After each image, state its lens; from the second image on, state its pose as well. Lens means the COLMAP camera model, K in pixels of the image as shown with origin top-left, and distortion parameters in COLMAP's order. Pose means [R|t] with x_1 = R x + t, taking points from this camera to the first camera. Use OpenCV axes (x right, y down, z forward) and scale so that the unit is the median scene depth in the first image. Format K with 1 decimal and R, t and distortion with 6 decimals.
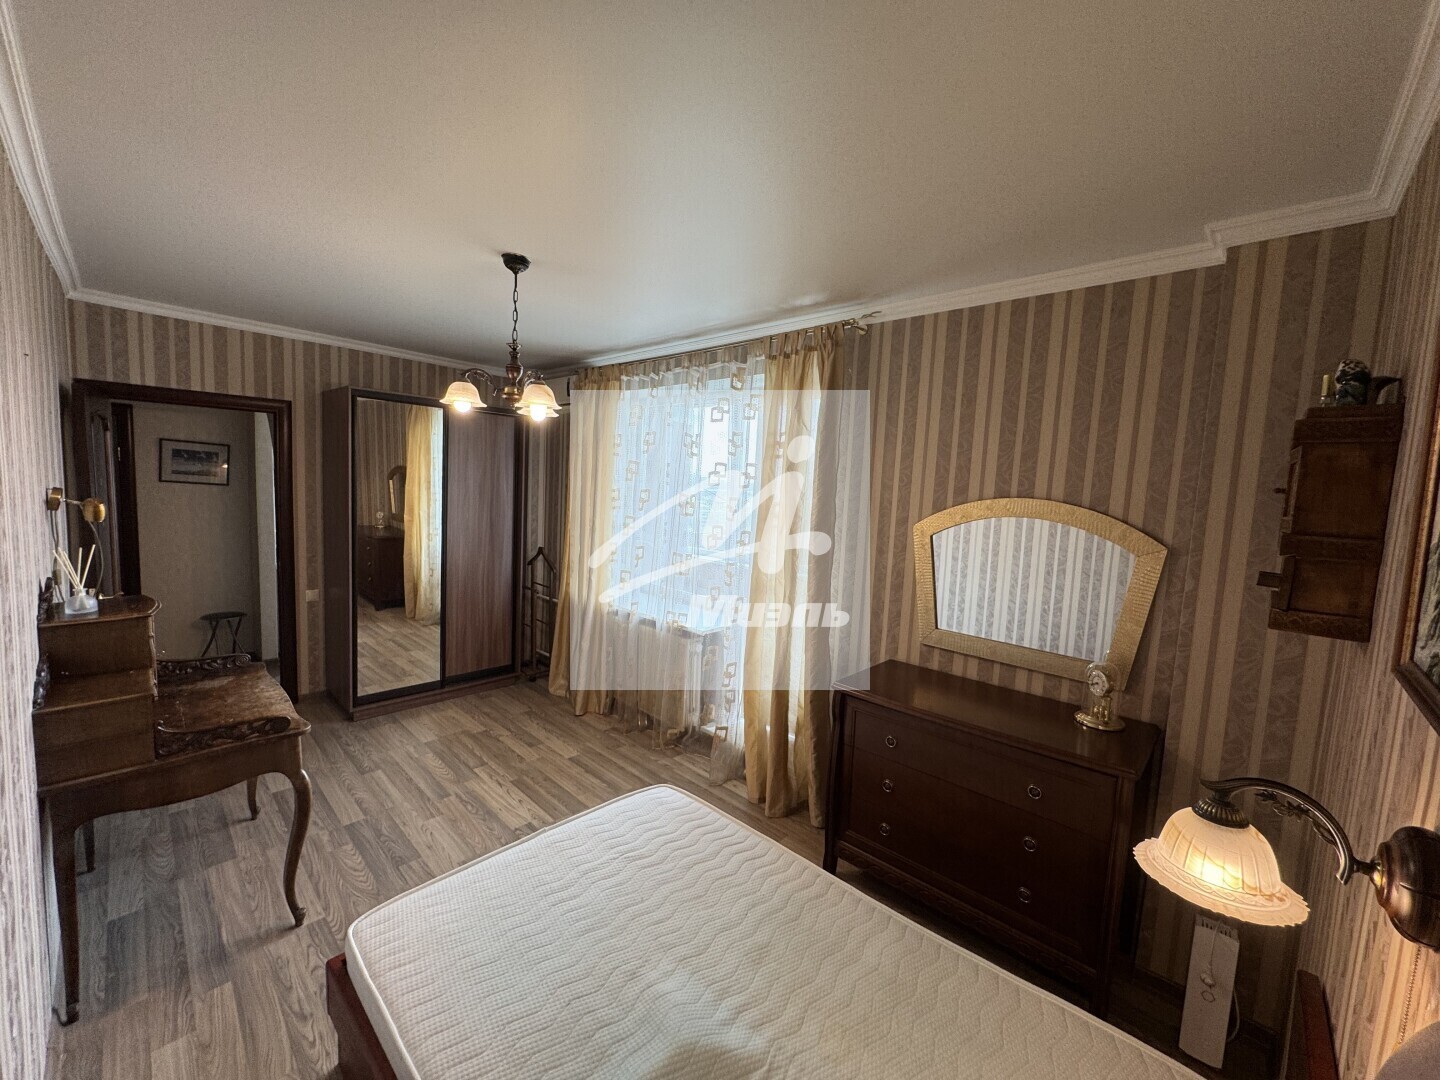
lens RADIAL K [[575.3, 0, 719.4], [0, 575.3, 541.4], [0, 0, 1]] dist [-0.002825, -0.000113]
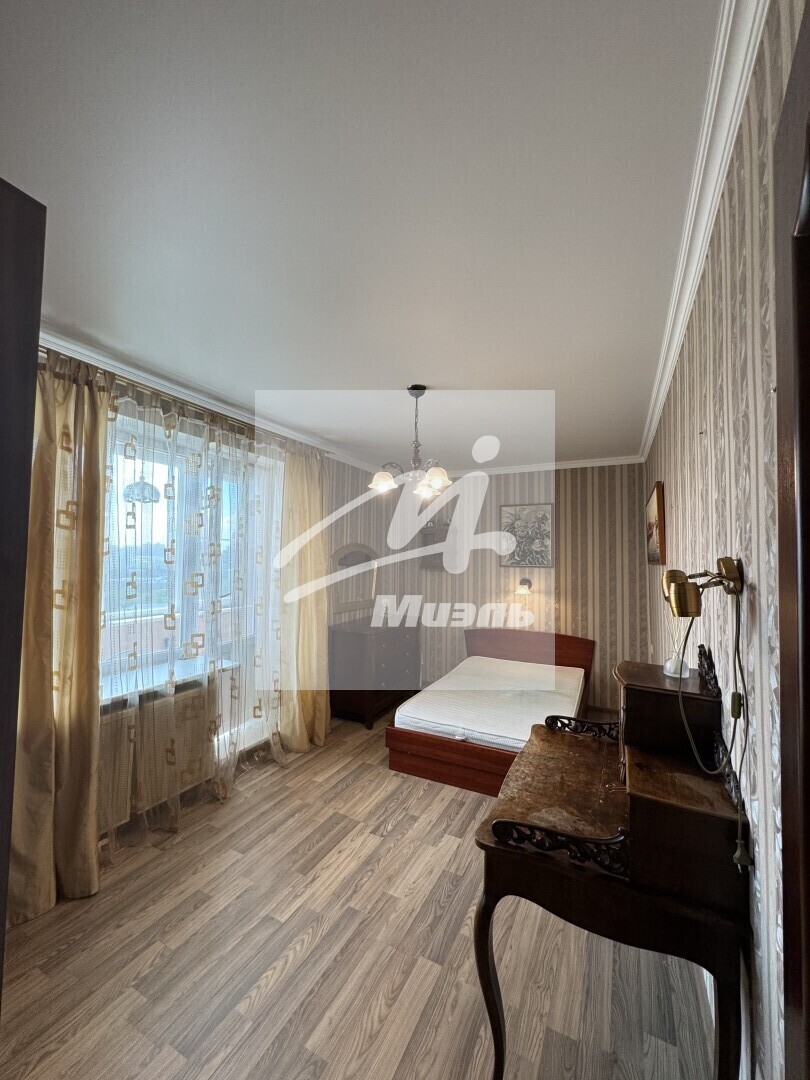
lens RADIAL K [[431.5, 0, 405.0], [0, 431.5, 540.0], [0, 0, 1]] dist [-0.002825, -0.000113]
pose [[-0.294055, -0.011689, 0.955717, -0.907609], [0.065628, 0.997318, 0.032391, -0.091312], [-0.953533, 0.072247, -0.292499, 0.889996]]
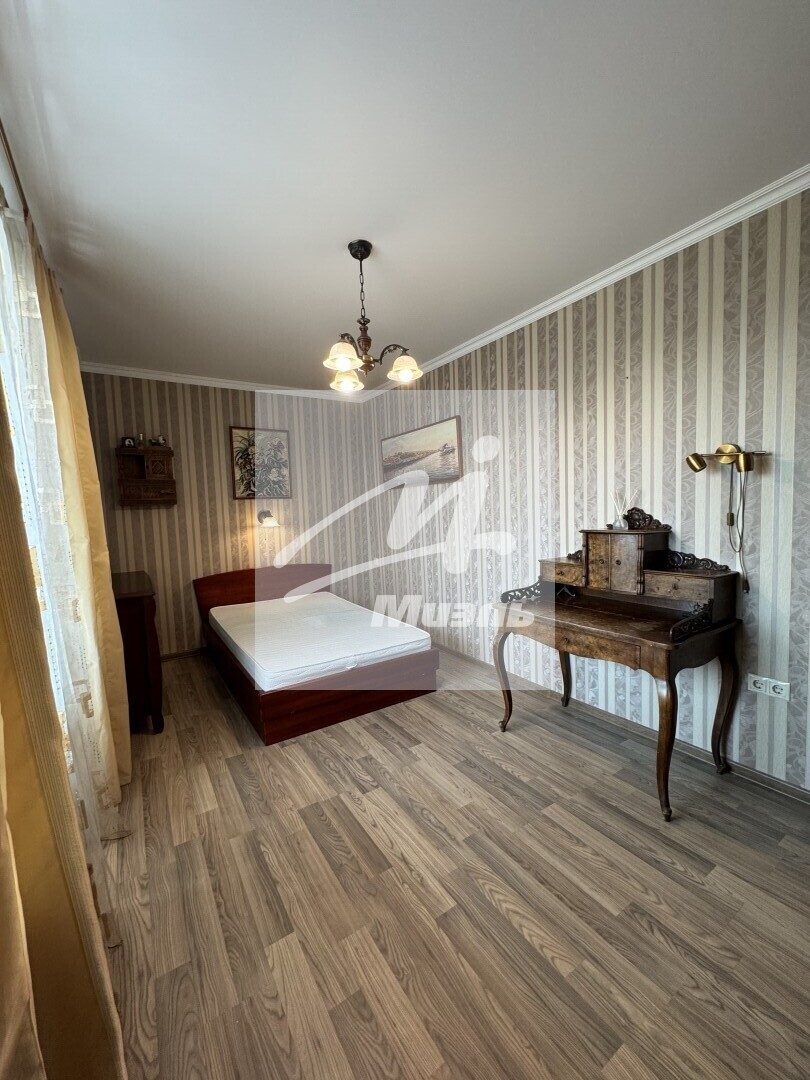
lens RADIAL K [[431.5, 0, 405.0], [0, 431.5, 540.0], [0, 0, 1]] dist [-0.002825, -0.000113]
pose [[-0.974595, -0.029346, 0.222045, -0.422249], [0.010665, 0.984175, 0.176881, -0.037877], [-0.223722, 0.174755, -0.958858, 1.241419]]
